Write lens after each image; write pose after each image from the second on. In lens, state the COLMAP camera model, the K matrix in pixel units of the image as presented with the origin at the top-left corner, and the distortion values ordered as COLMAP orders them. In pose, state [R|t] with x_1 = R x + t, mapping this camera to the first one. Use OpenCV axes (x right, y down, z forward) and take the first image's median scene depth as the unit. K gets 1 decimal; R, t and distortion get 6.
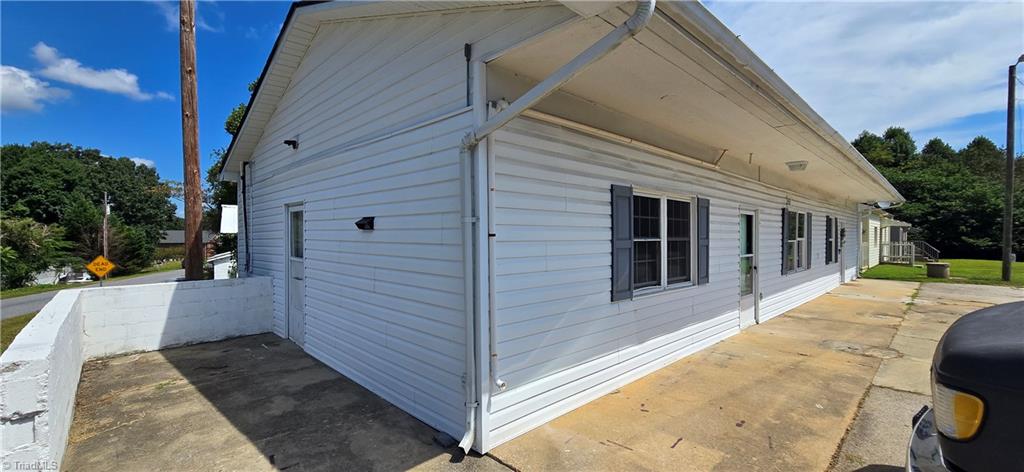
lens RADIAL K [[417.8, 0, 512.2], [0, 417.8, 234.6], [0, 0, 1]] dist [0.001532, 0.000401]
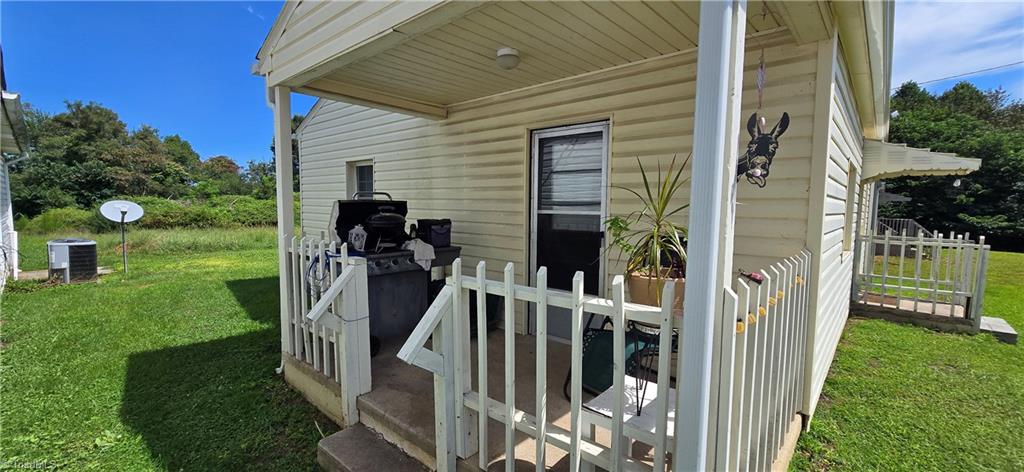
lens RADIAL K [[417.8, 0, 509.4], [0, 417.8, 234.9], [0, 0, 1]] dist [0.001532, 0.000401]
pose [[0.997399, 0.006983, 0.071742, 0.330398], [-0.012291, 0.997197, 0.073811, 0.001559], [-0.071026, -0.074501, 0.994688, 0.389301]]
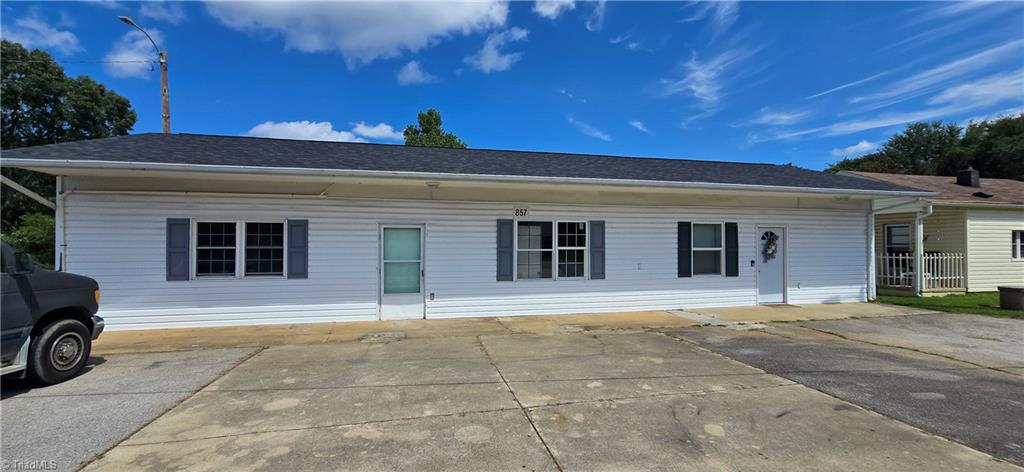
lens RADIAL K [[417.8, 0, 514.8], [0, 417.8, 242.9], [0, 0, 1]] dist [0.001532, 0.000401]
pose [[0.858807, -0.002794, -0.512292, 0.254516], [0.002050, 0.999996, -0.002017, 0.000210], [0.512295, 0.000682, 0.858809, 0.016629]]
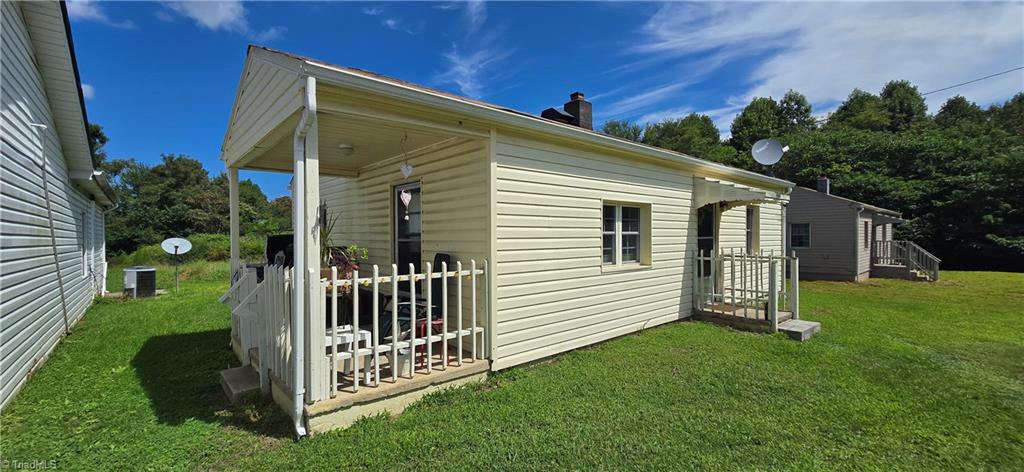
lens RADIAL K [[417.8, 0, 507.8], [0, 417.8, 235.1], [0, 0, 1]] dist [0.001532, 0.000401]
pose [[0.998666, -0.008277, -0.050974, 0.390811], [0.008404, 0.999962, 0.002272, 0.001542], [0.050953, -0.002698, 0.998697, 0.342052]]
